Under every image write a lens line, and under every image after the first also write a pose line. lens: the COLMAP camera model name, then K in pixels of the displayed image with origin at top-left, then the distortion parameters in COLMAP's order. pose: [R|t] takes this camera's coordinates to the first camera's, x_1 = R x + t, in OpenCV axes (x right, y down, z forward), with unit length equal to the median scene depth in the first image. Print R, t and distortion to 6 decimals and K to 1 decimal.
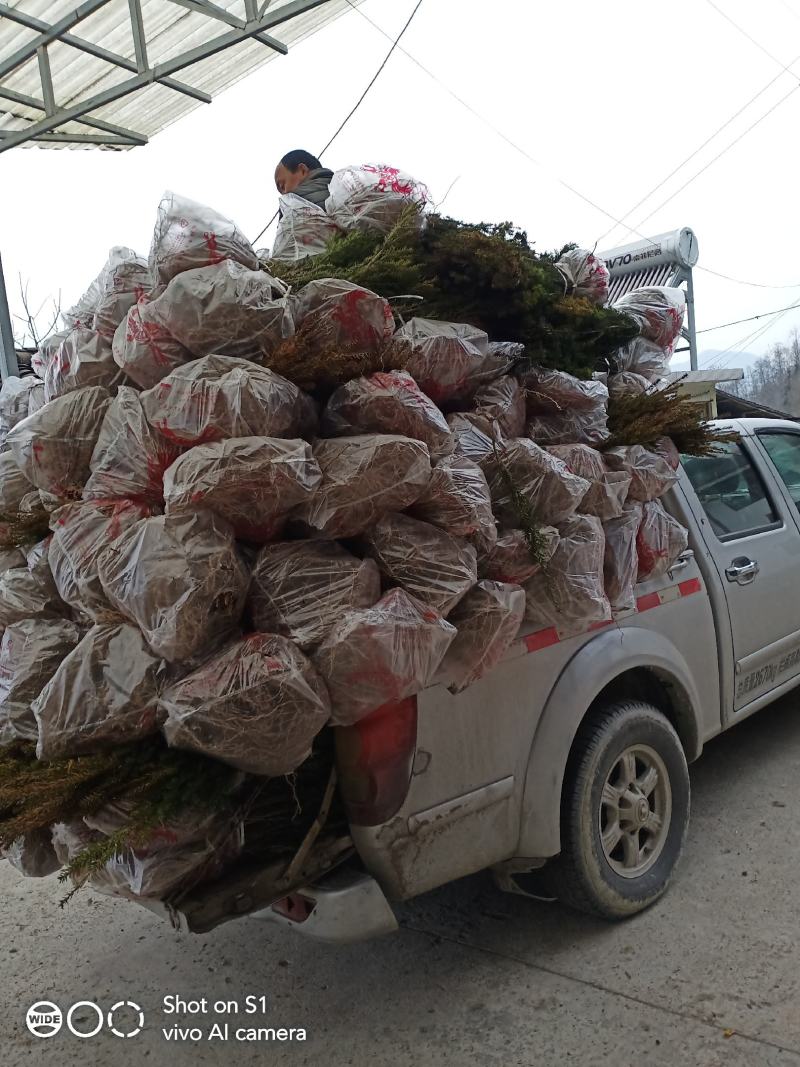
lens RADIAL K [[795.1, 0, 401.3], [0, 795.1, 534.7], [0, 0, 1]] dist [-0.004571, -0.001978]
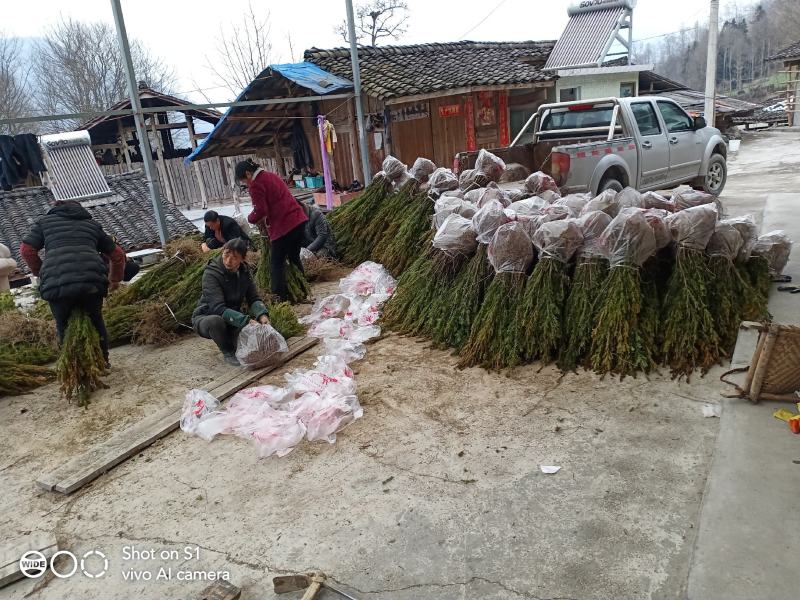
lens RADIAL K [[596.2, 0, 399.5], [0, 596.2, 299.6], [0, 0, 1]] dist [-0.004571, -0.001978]
pose [[0.999446, 0.011912, 0.031093, -0.230859], [-0.018210, 0.977334, 0.210918, 0.055264], [-0.027875, -0.211367, 0.977009, -0.527343]]
